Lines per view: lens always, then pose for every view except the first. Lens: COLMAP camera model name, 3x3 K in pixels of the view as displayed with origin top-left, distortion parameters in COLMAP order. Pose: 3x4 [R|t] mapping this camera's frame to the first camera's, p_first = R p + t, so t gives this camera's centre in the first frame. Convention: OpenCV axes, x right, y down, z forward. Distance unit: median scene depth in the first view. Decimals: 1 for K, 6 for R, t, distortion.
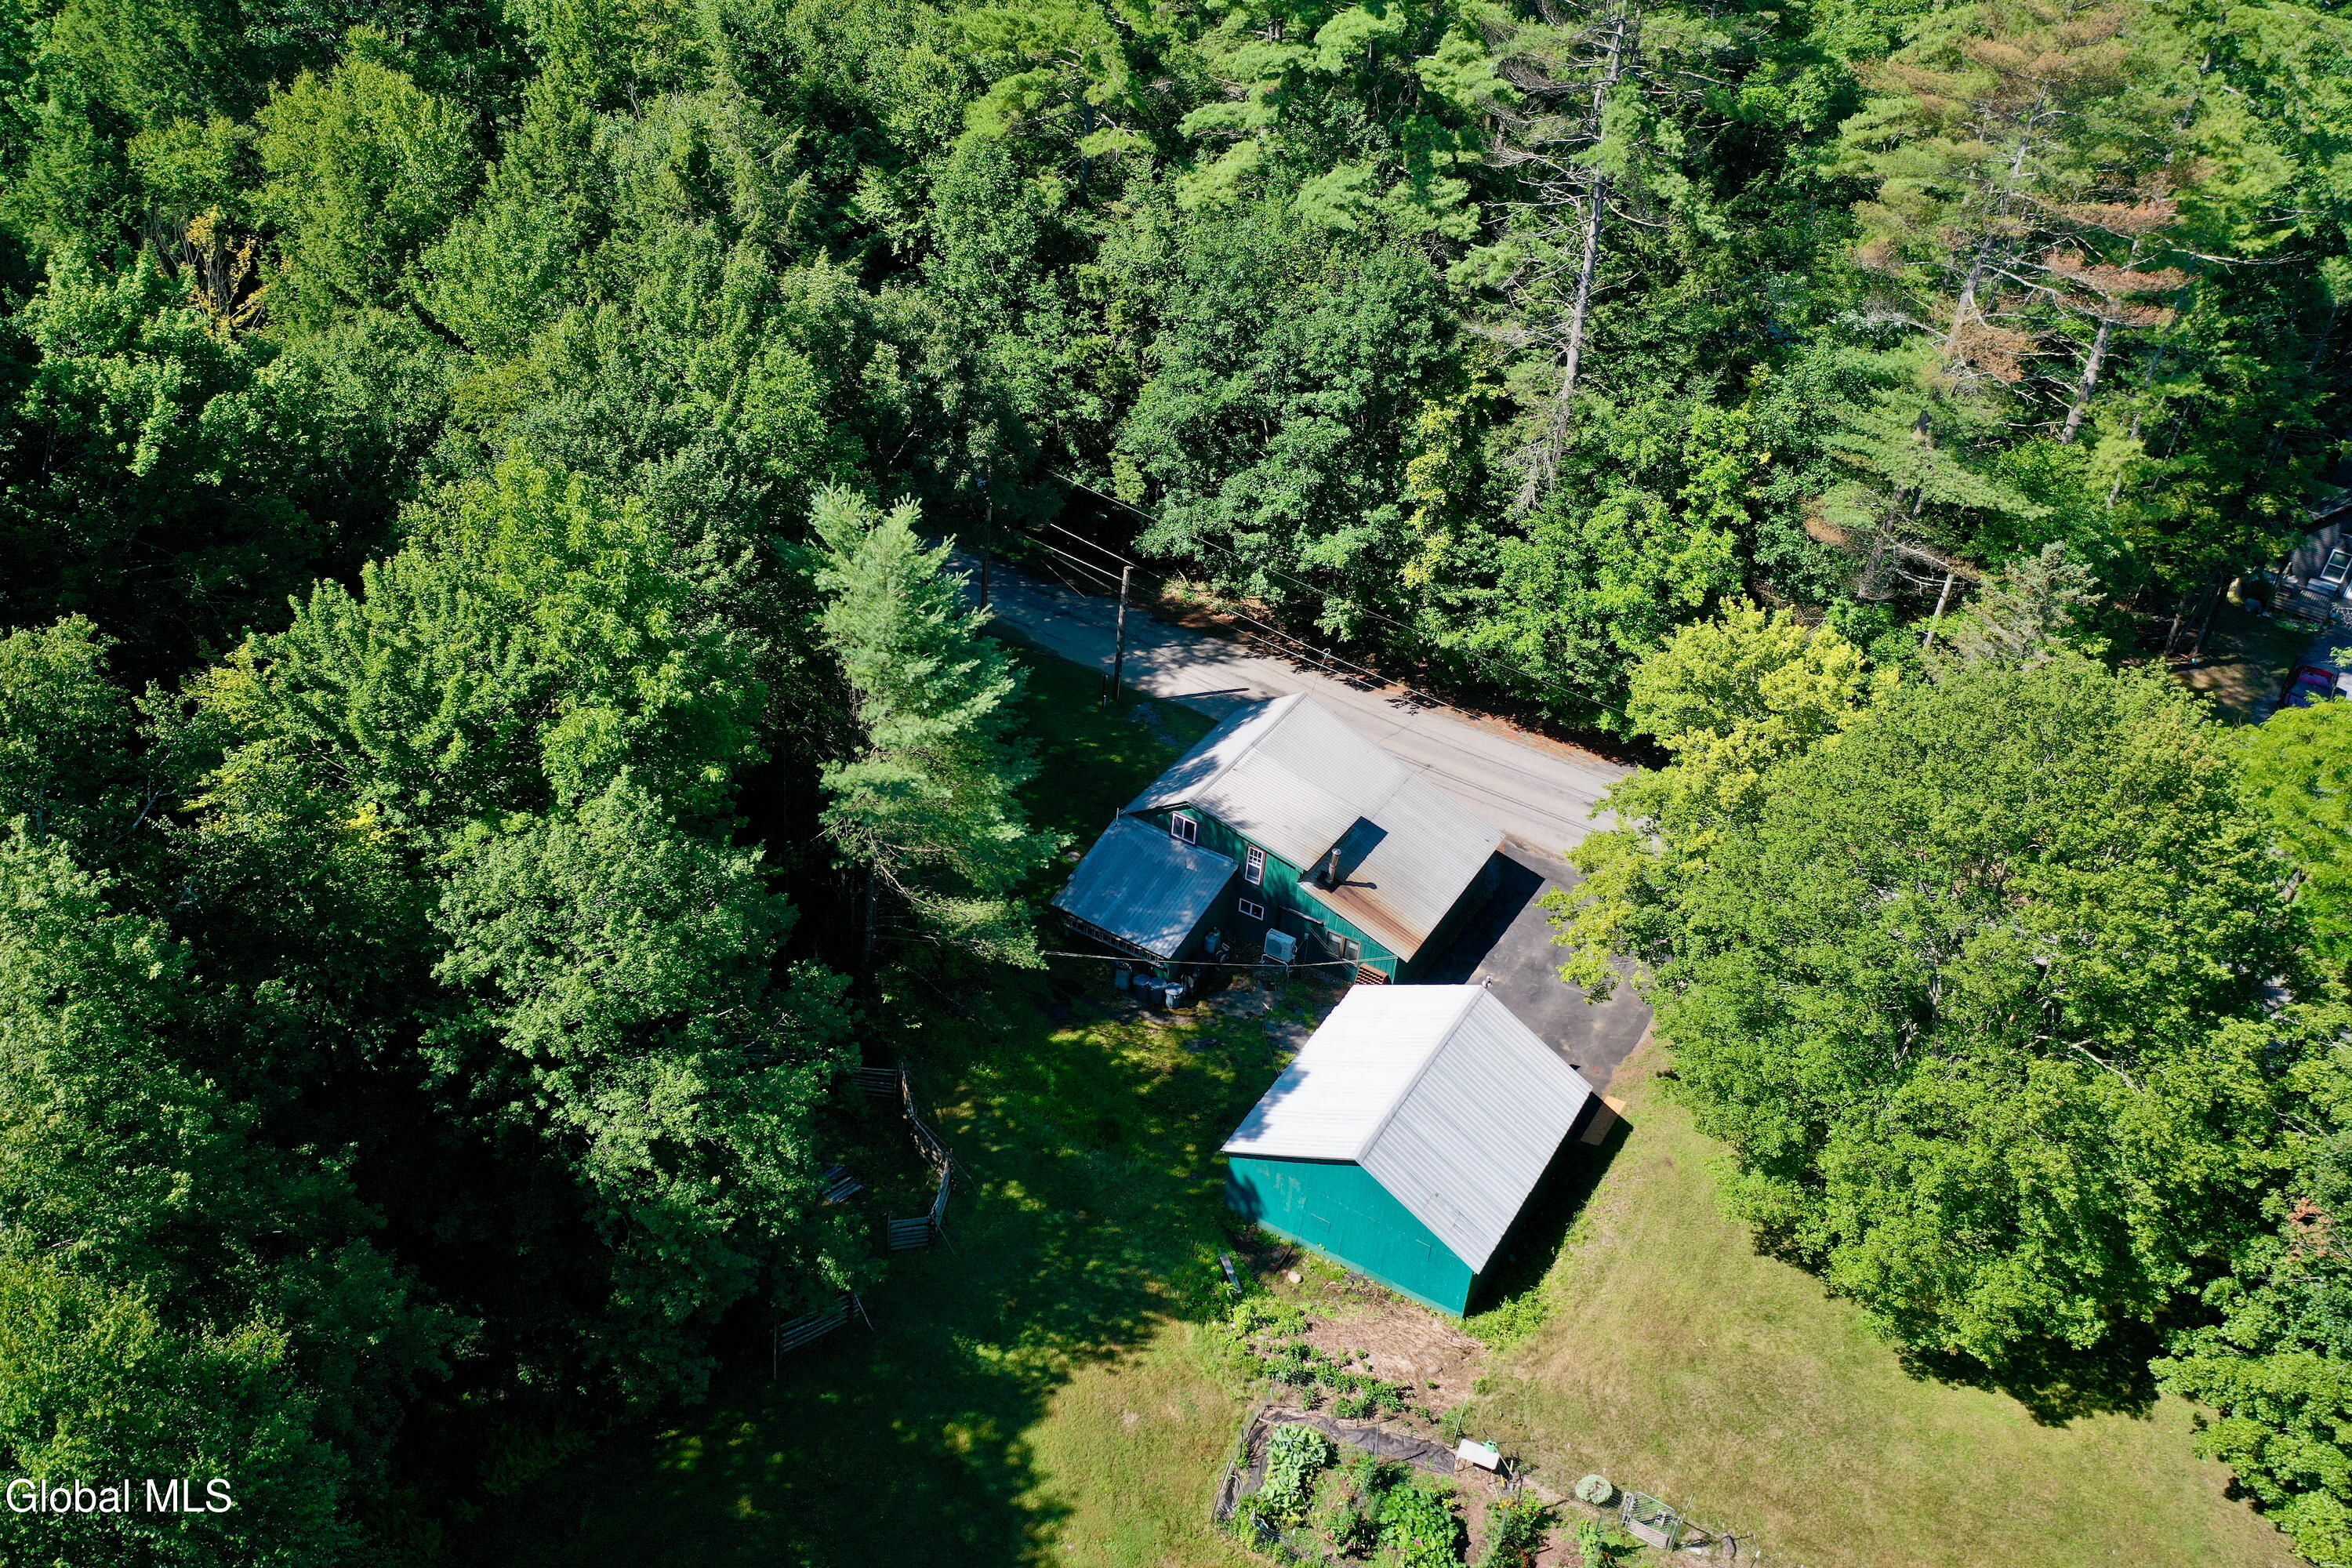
lens RADIAL K [[1843.7, 0, 1168.4], [0, 1843.7, 786.8], [0, 0, 1]] dist [-0.001265, 0.006666]
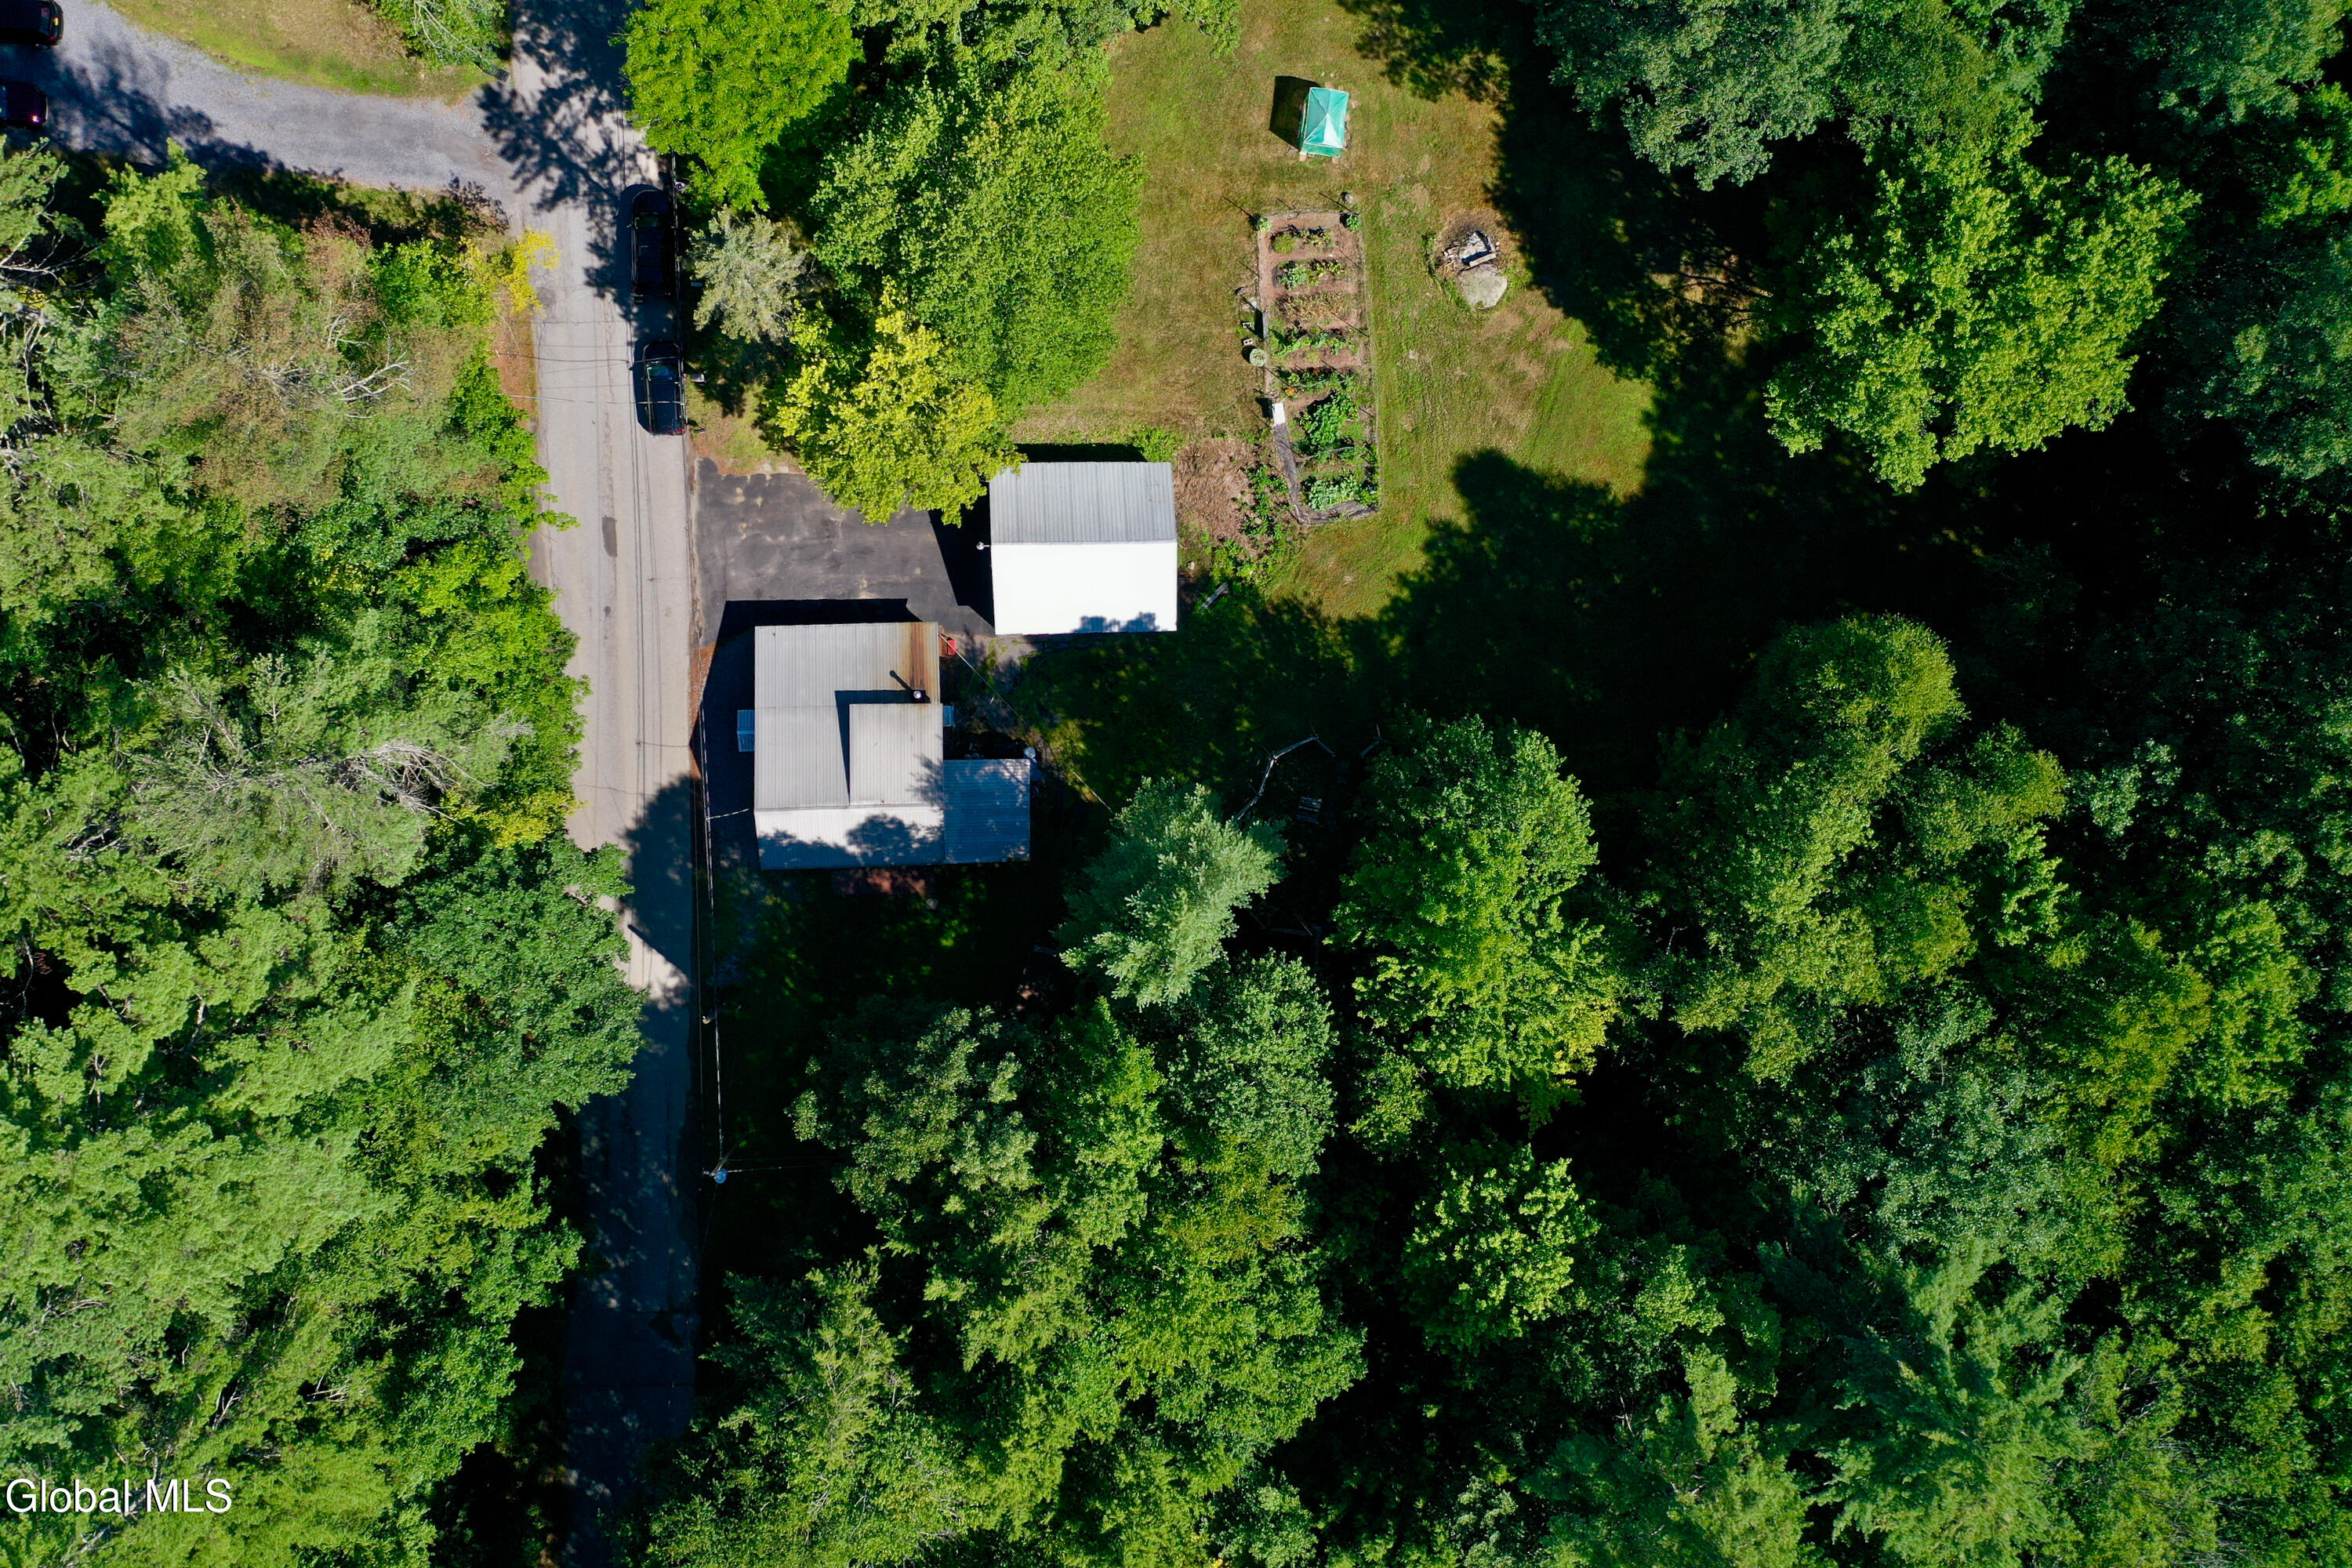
lens RADIAL K [[1991.4, 0, 1181.5], [0, 1991.4, 768.6], [0, 0, 1]] dist [0.007375, 0.003249]
pose [[-0.529647, -0.836247, -0.142004, 0.173891], [0.386630, -0.387025, 0.837096, -1.334012], [-0.754978, 0.388462, 0.528305, 0.089052]]
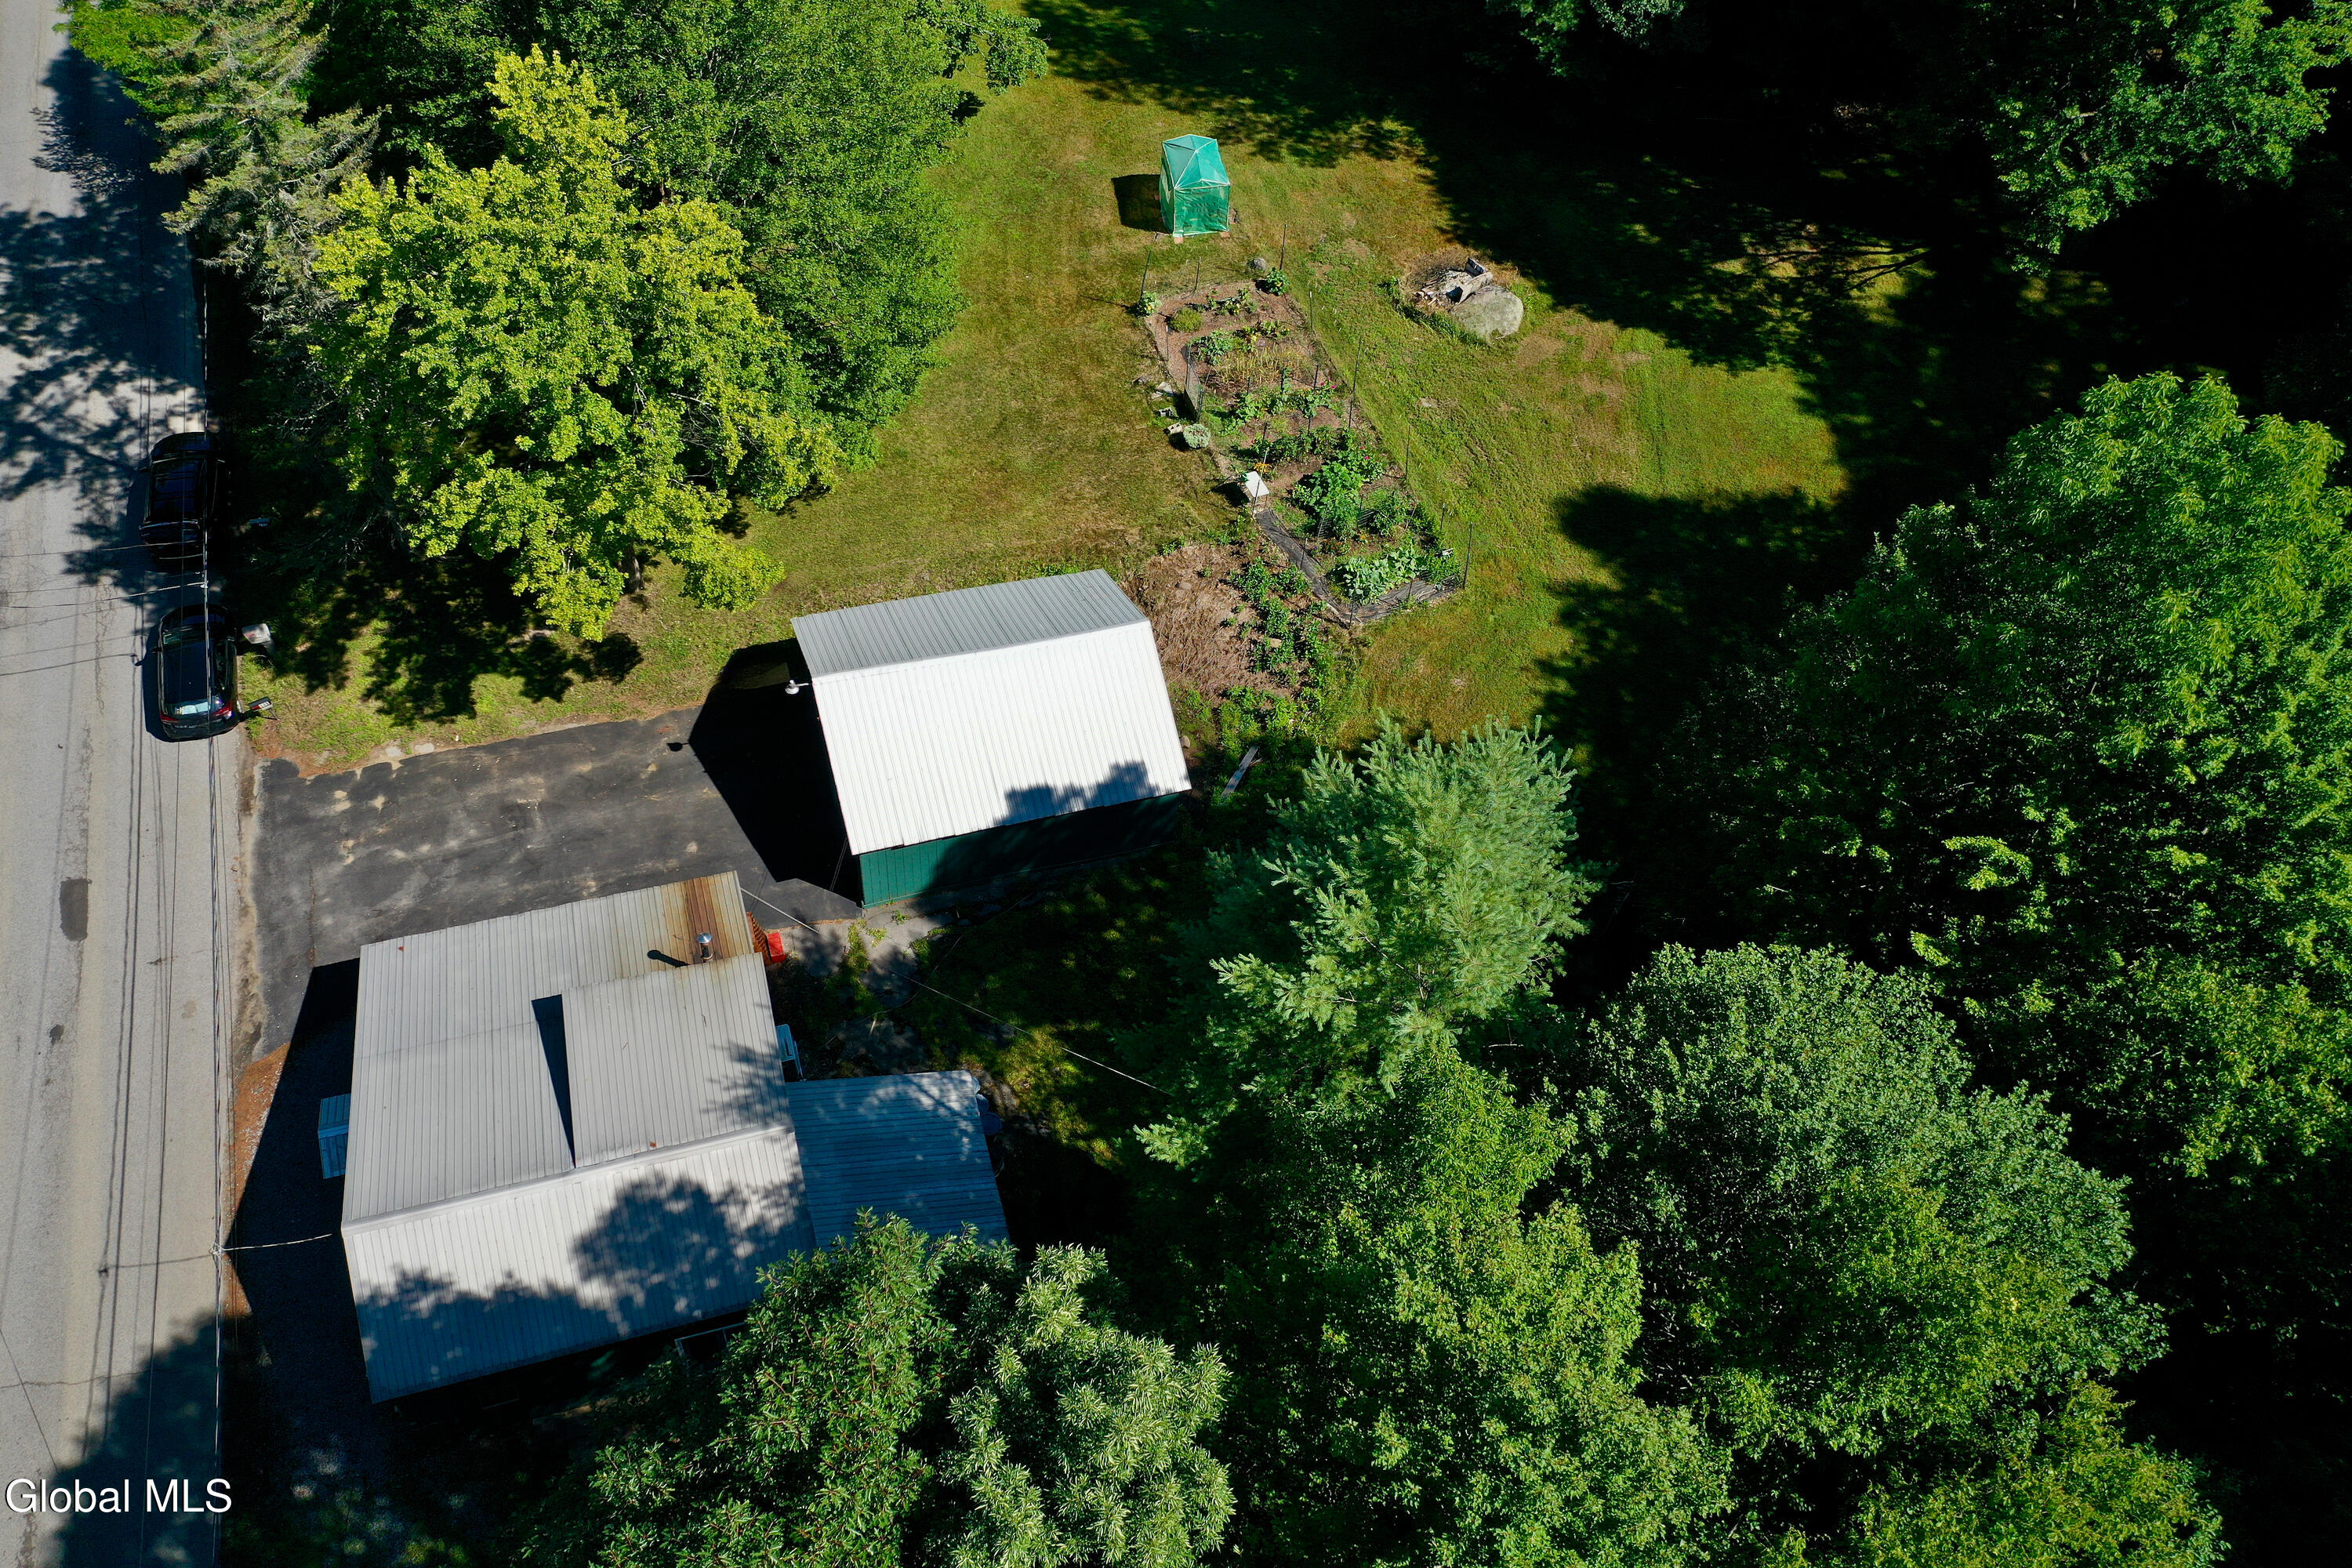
lens RADIAL K [[1791.9, 0, 1172.4], [0, 1791.9, 829.9], [0, 0, 1]] dist [0.010543, 0.006648]
pose [[-0.737642, -0.606095, 0.297545, -0.227268], [0.279897, 0.126541, 0.951654, -0.606007], [-0.614444, 0.785262, 0.076302, 0.936306]]
